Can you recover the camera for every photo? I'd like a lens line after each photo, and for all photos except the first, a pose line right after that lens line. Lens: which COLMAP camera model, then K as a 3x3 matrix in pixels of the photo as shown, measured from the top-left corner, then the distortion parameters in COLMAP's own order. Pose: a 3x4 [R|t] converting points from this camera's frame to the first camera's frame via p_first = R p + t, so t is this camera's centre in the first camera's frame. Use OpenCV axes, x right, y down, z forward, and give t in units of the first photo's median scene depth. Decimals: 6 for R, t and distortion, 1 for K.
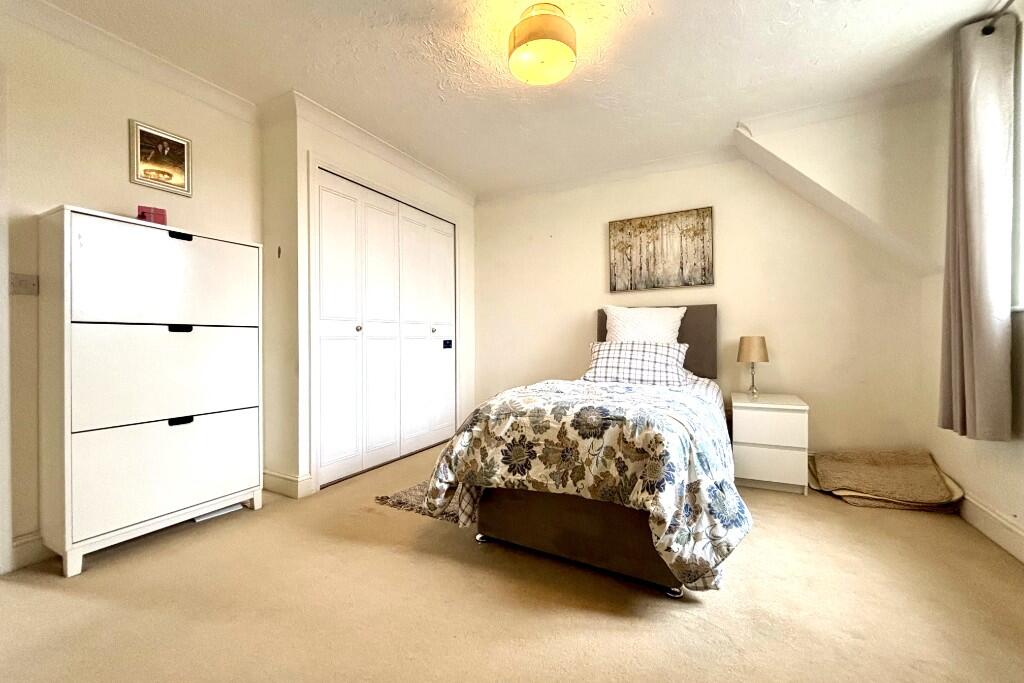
lens RADIAL K [[414.4, 0, 510.6], [0, 414.4, 339.8], [0, 0, 1]] dist [-0.003457, -0.000436]
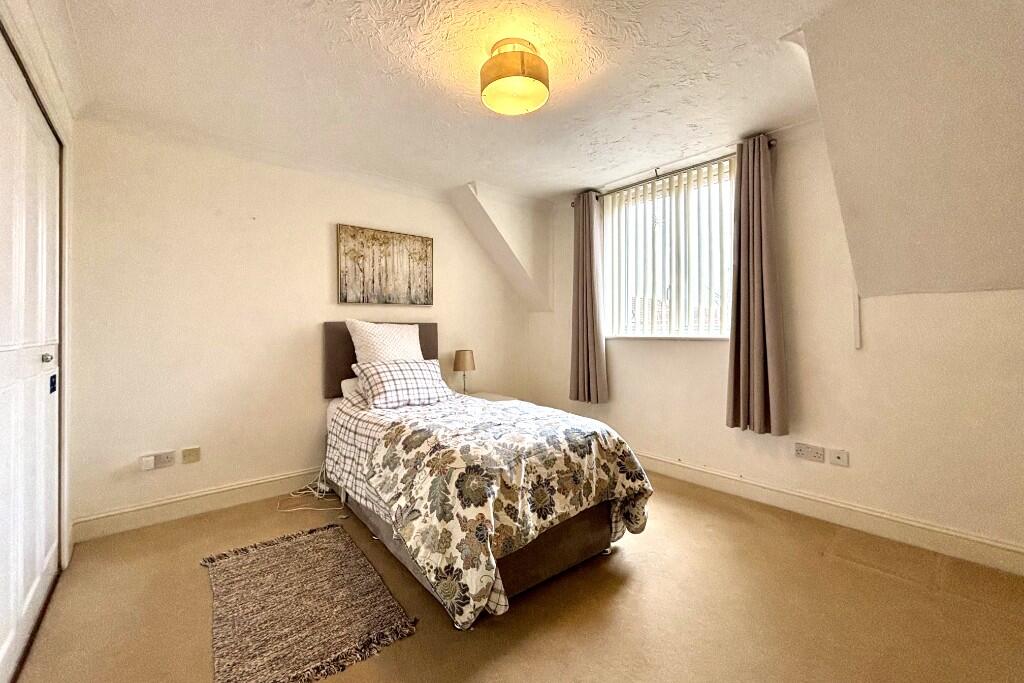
lens RADIAL K [[414.4, 0, 501.1], [0, 414.4, 326.2], [0, 0, 1]] dist [-0.003457, -0.000436]
pose [[0.370079, 0.011097, 0.928934, -0.543036], [0.002764, 0.999911, -0.013046, -0.064564], [-0.928996, 0.007396, 0.370015, 0.425757]]
